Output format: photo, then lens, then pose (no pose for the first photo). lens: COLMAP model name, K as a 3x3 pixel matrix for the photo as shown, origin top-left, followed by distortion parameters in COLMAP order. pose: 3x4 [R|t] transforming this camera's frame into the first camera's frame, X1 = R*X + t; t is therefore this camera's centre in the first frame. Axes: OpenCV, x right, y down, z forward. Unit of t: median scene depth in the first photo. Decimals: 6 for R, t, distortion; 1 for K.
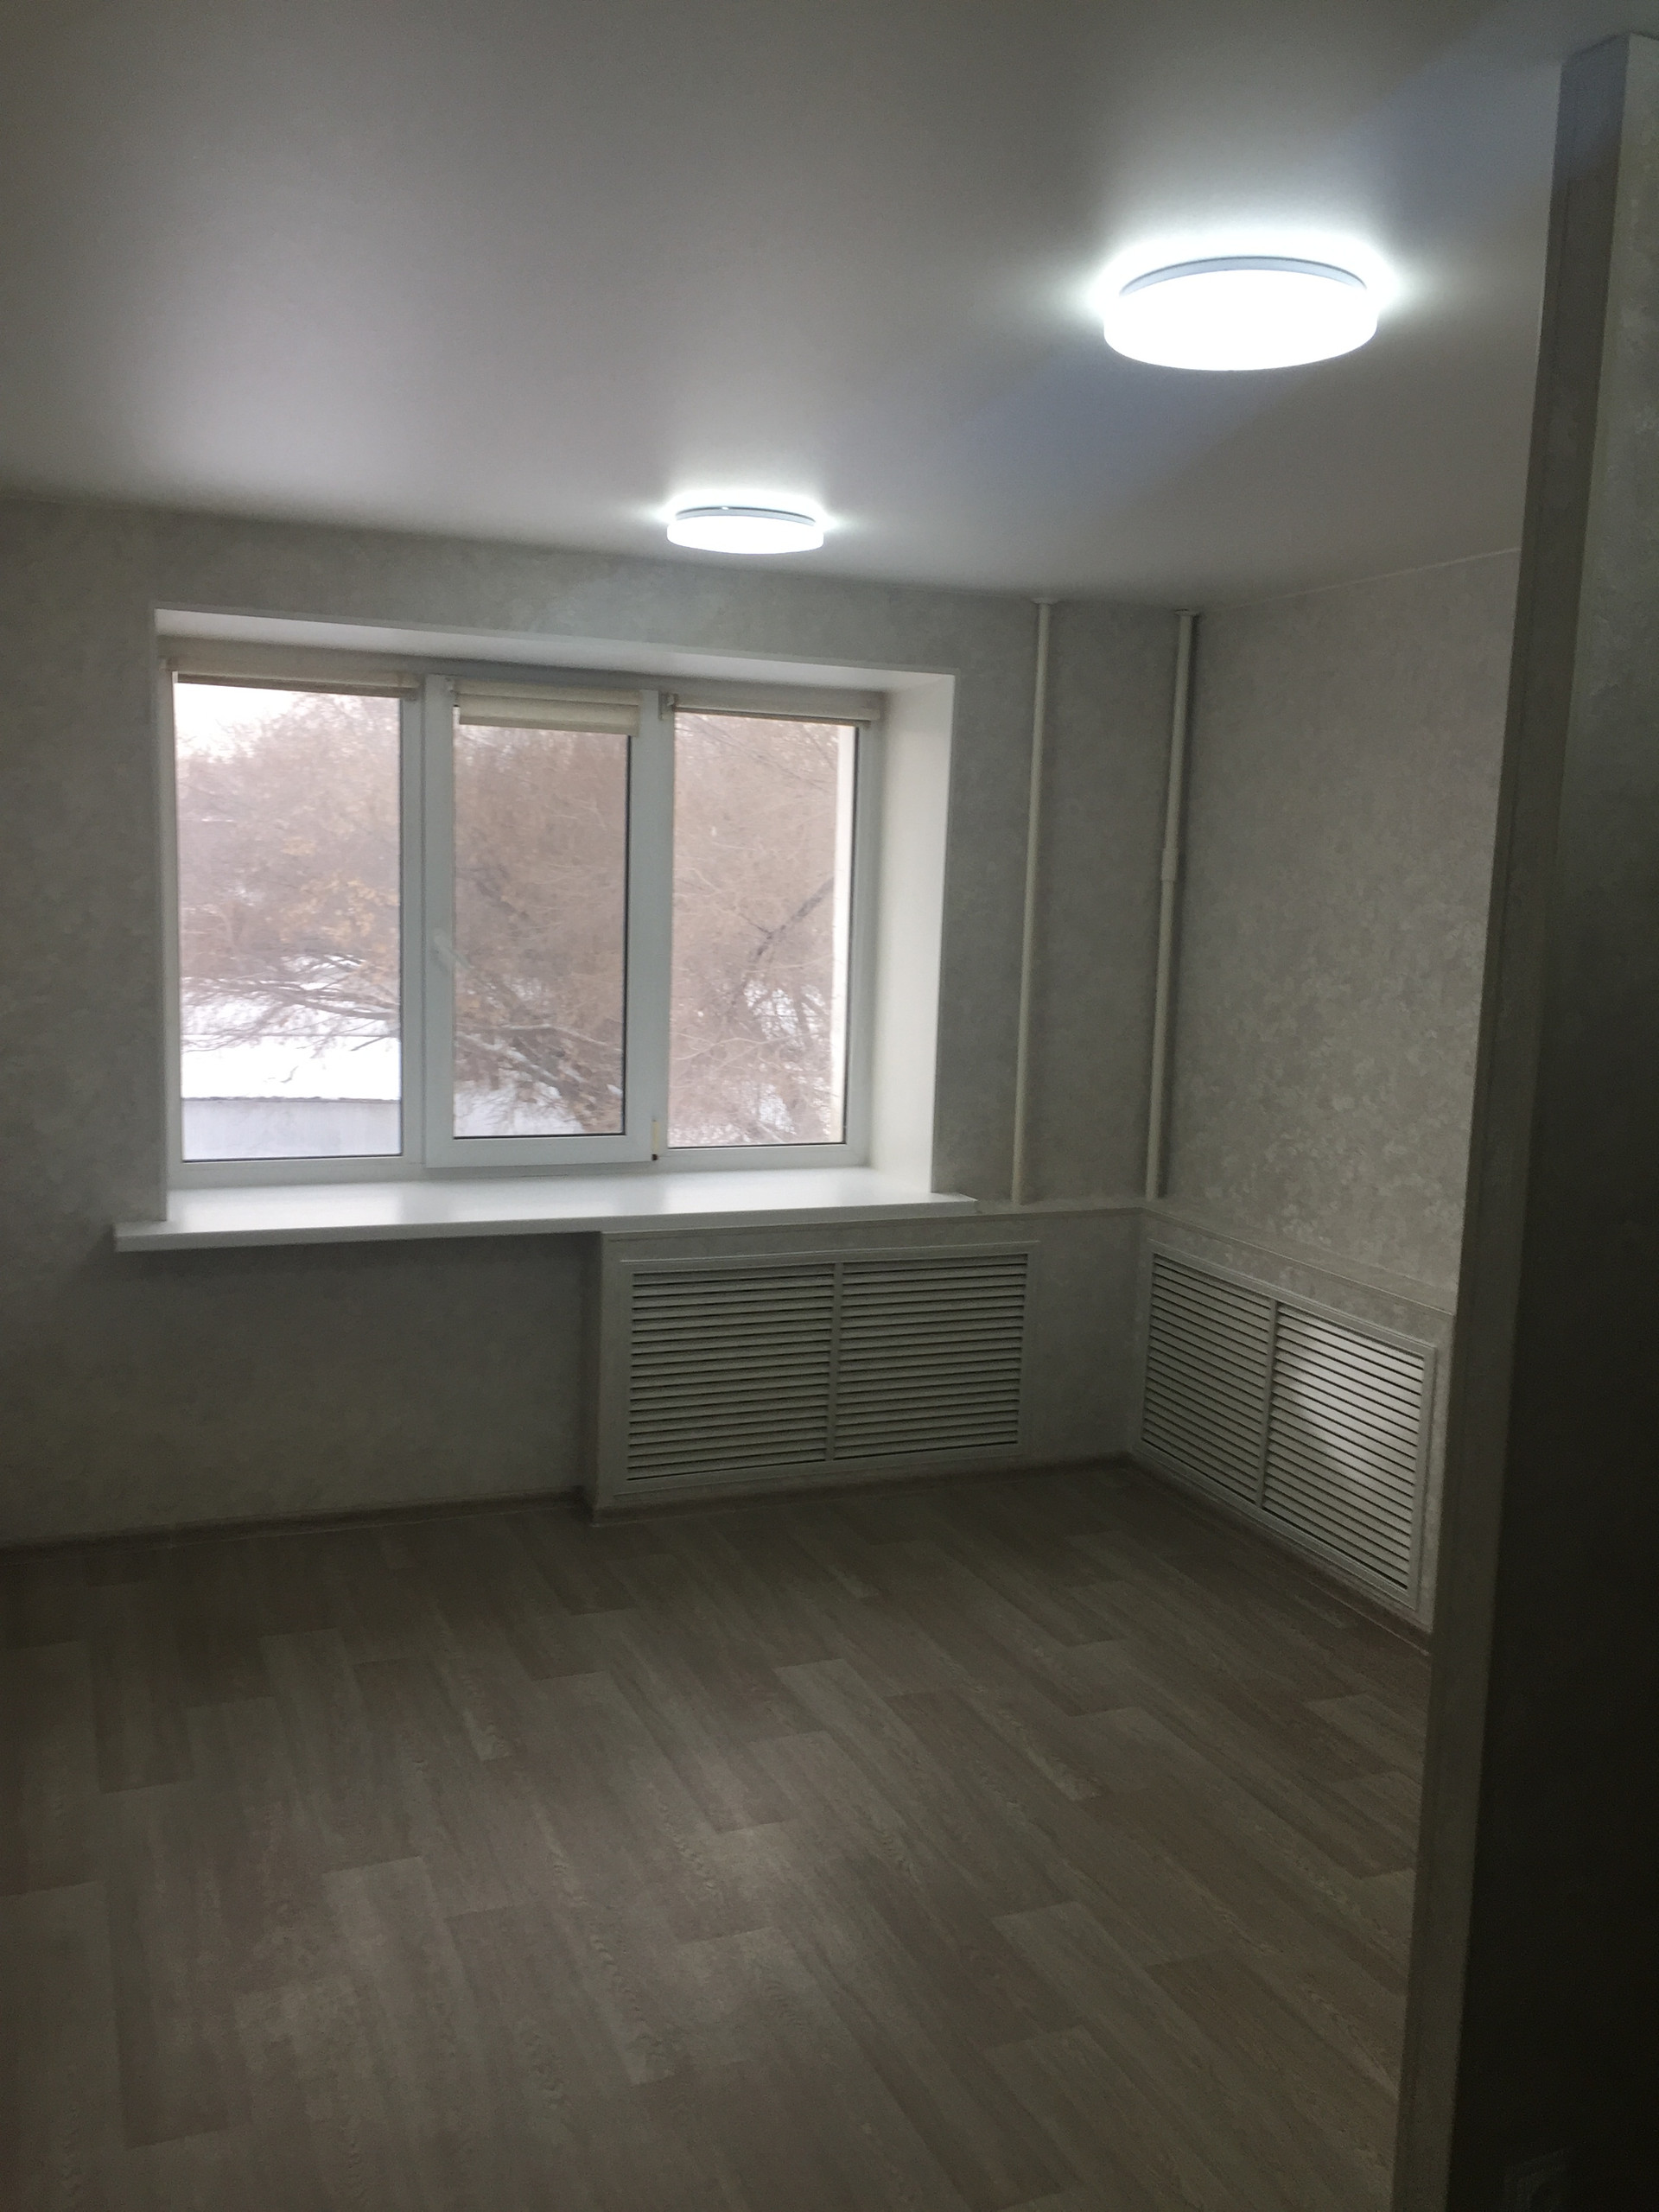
lens RADIAL K [[1898.0, 0, 833.5], [0, 1898.0, 1123.7], [0, 0, 1]] dist [0.074267, -0.015323]
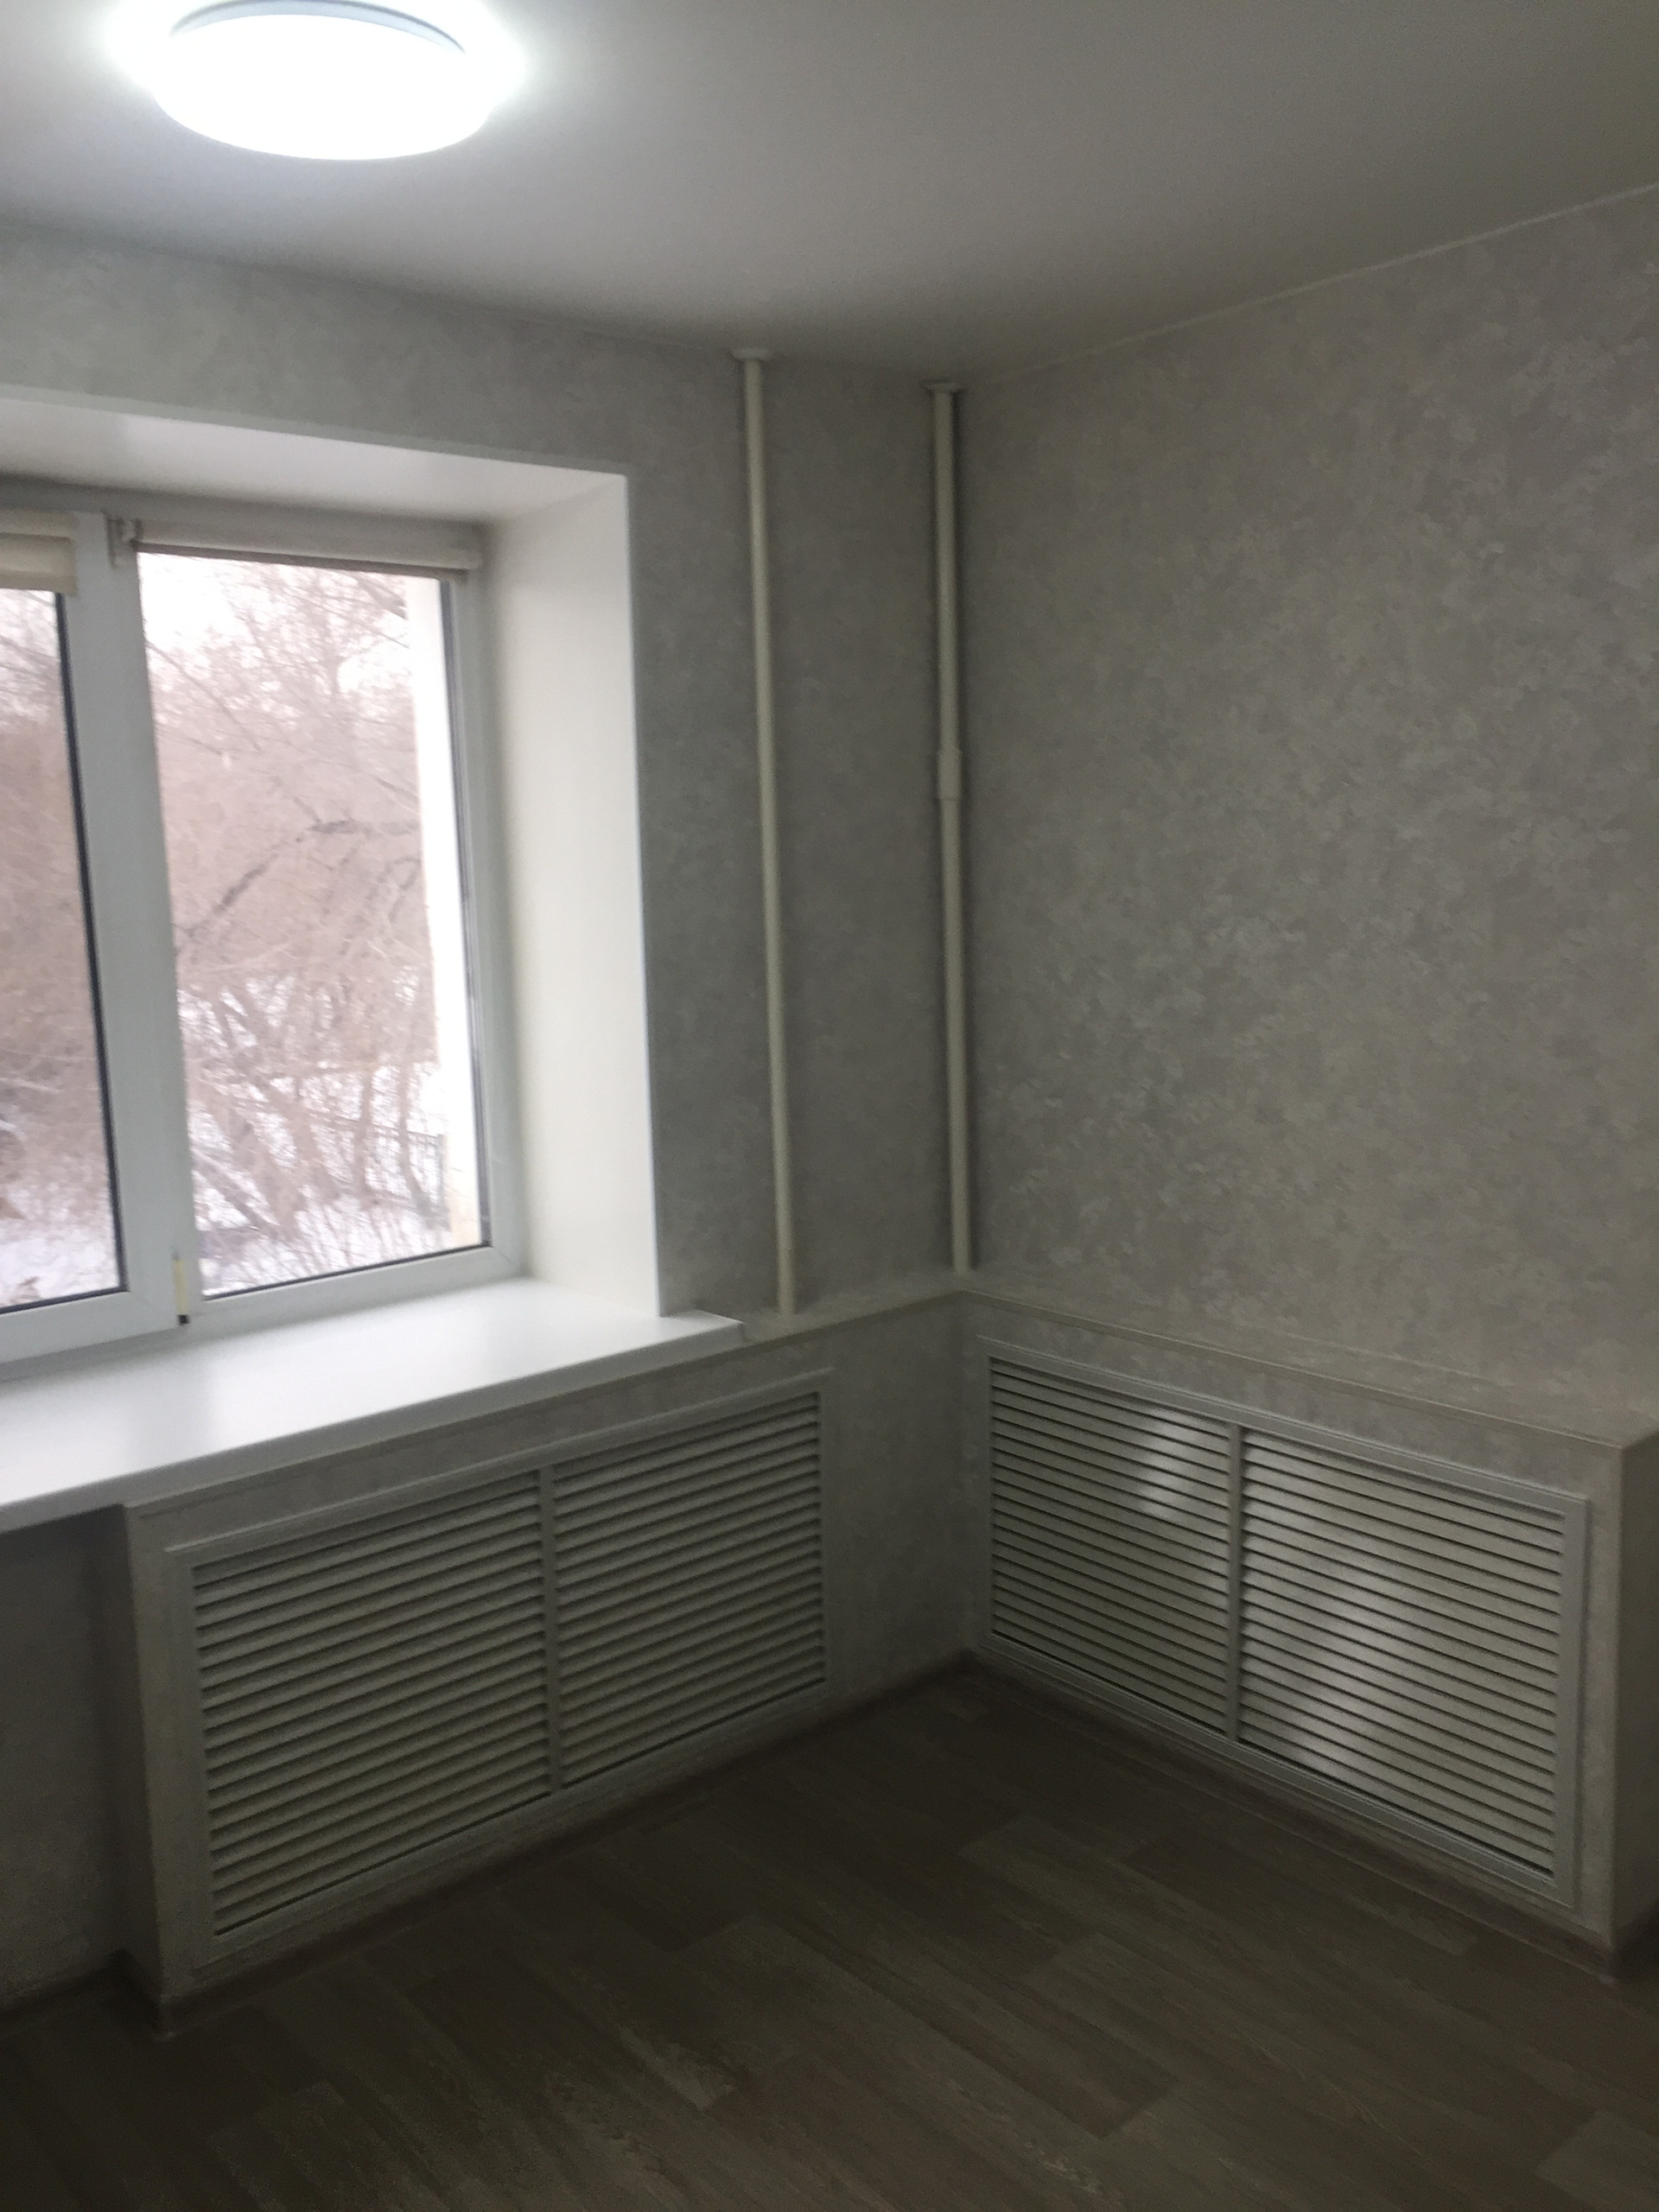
lens RADIAL K [[1886.1, 0, 821.2], [0, 1886.1, 1107.7], [0, 0, 1]] dist [0.087069, -0.088397]
pose [[0.950901, -0.108292, 0.289933, -0.074498], [0.106139, 0.994081, 0.023189, -0.042671], [-0.290728, 0.008722, 0.956766, 0.402559]]
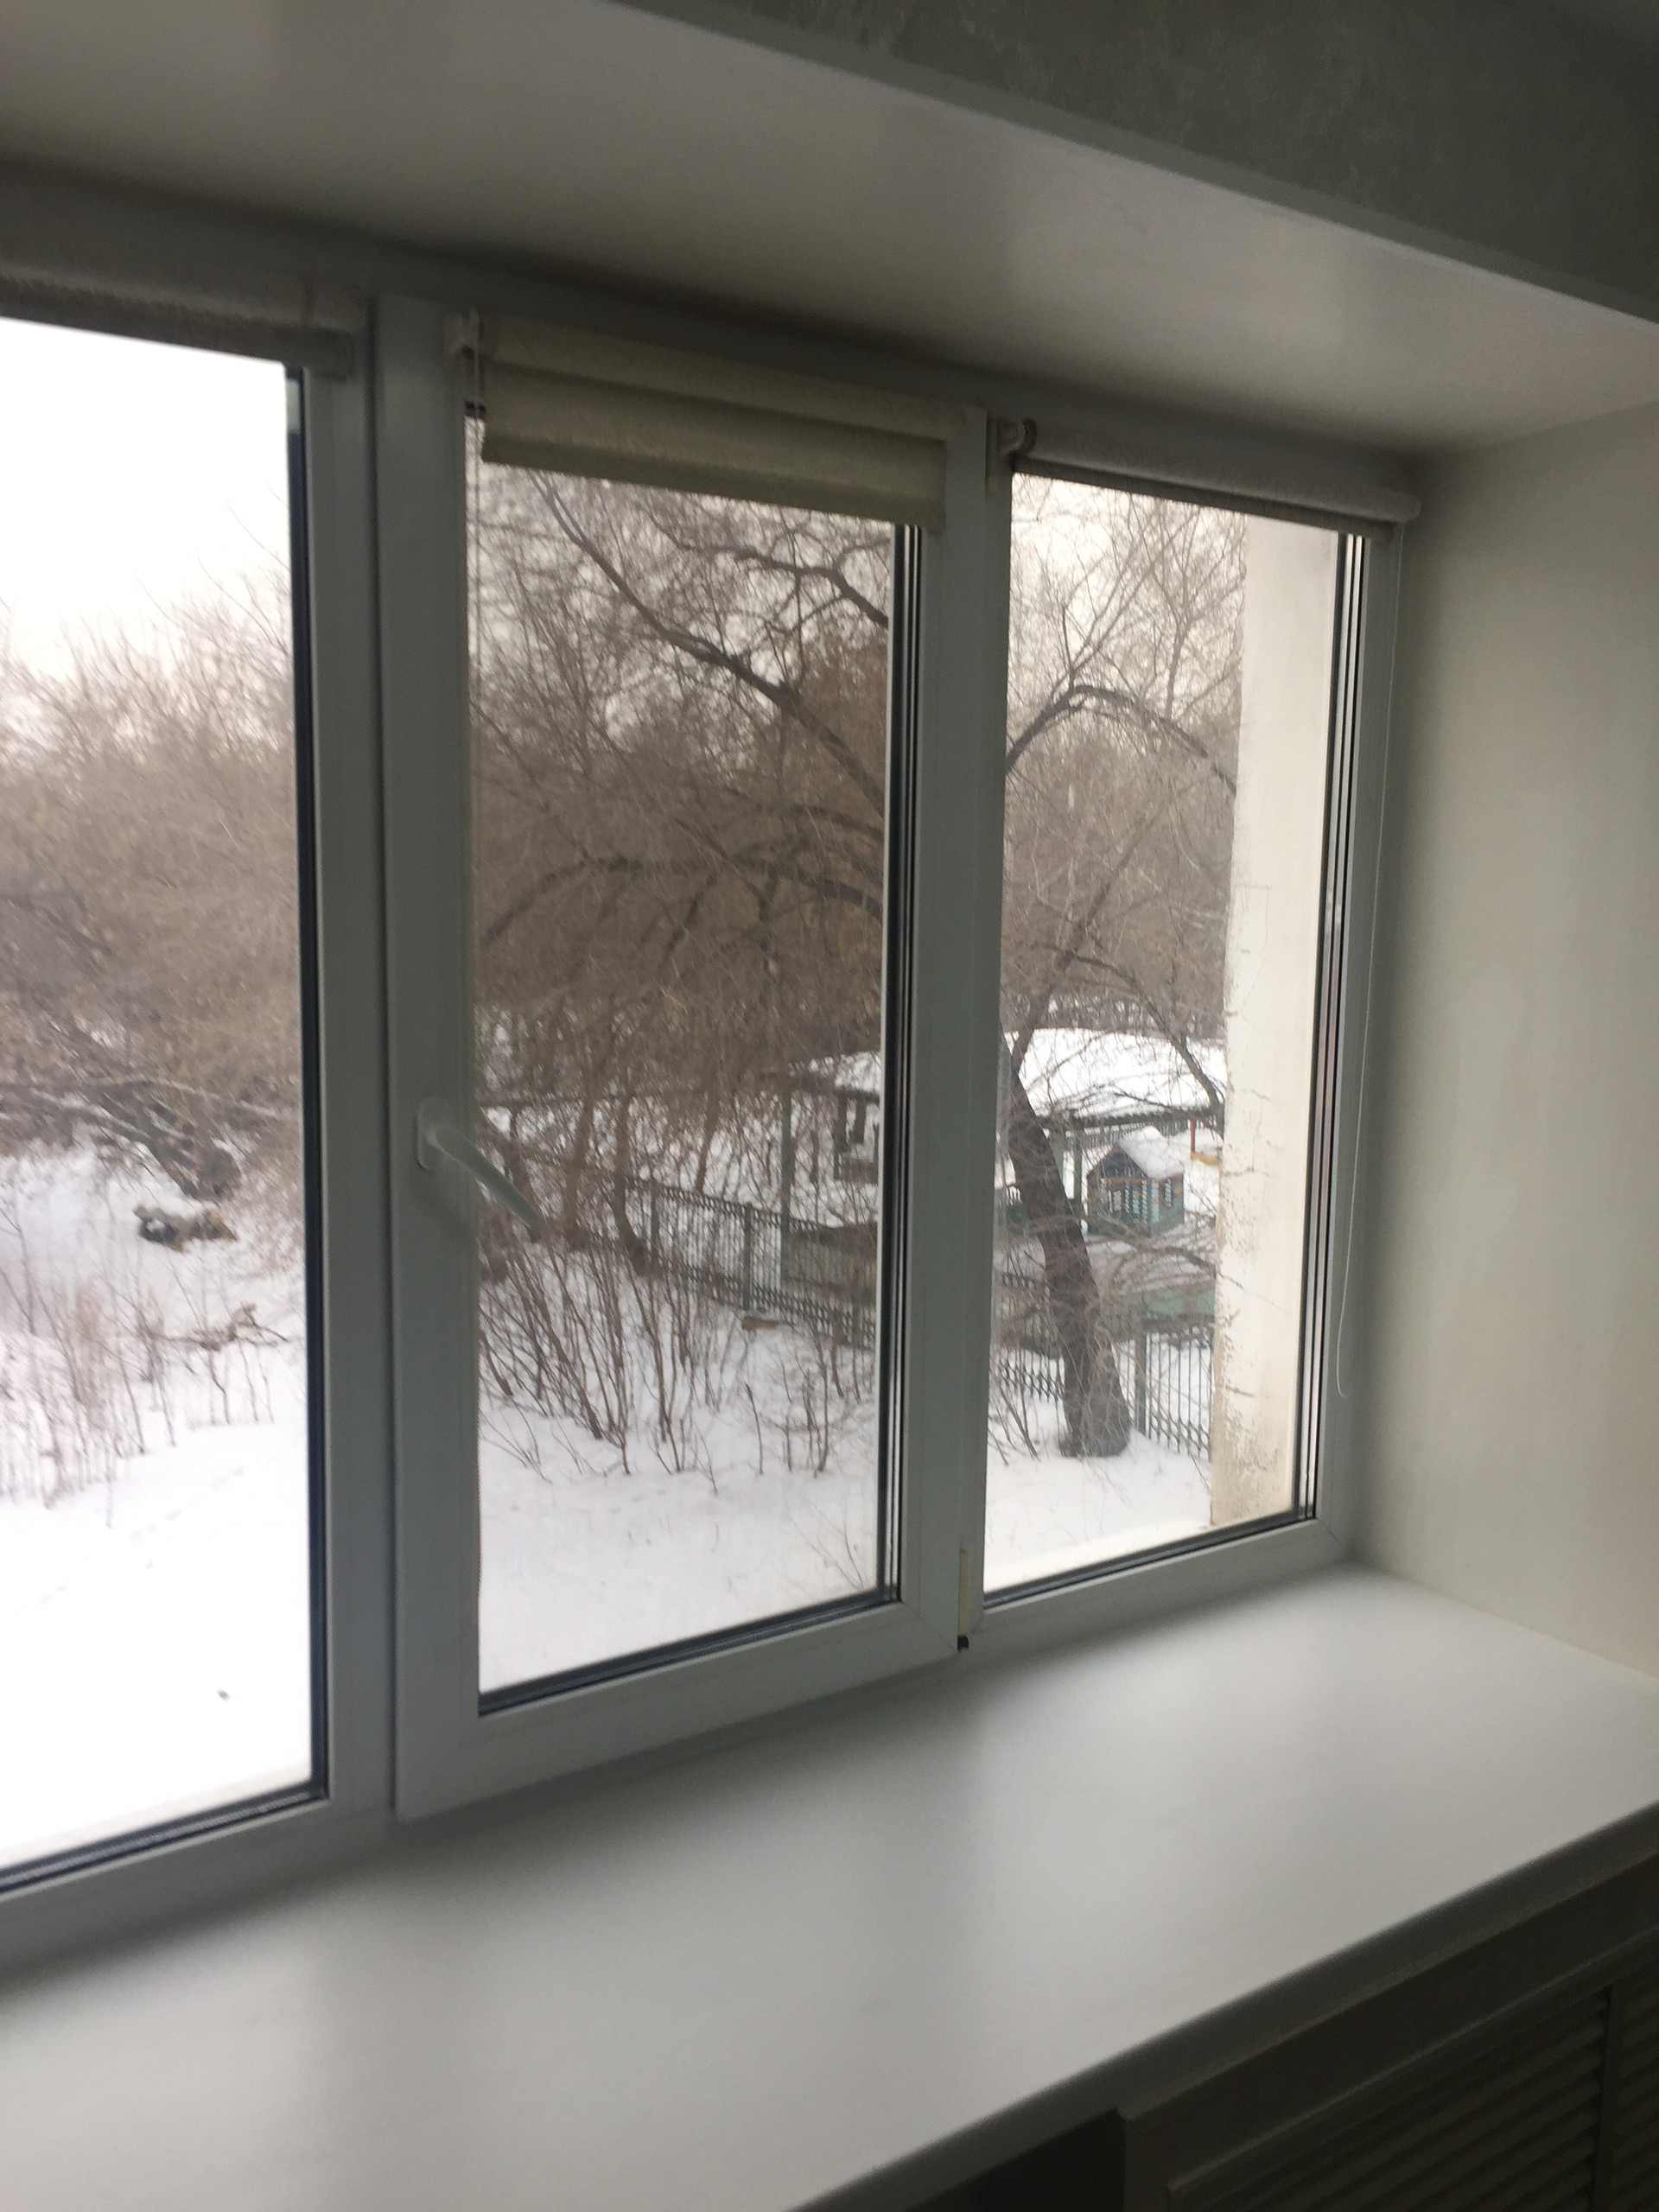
lens RADIAL K [[1893.5, 0, 824.5], [0, 1893.5, 1073.4], [0, 0, 1]] dist [0.081003, -0.108971]
pose [[0.976205, -0.051391, 0.210671, -0.209904], [0.057947, 0.998005, -0.025058, -0.094798], [-0.208963, 0.036669, 0.977236, 0.668594]]
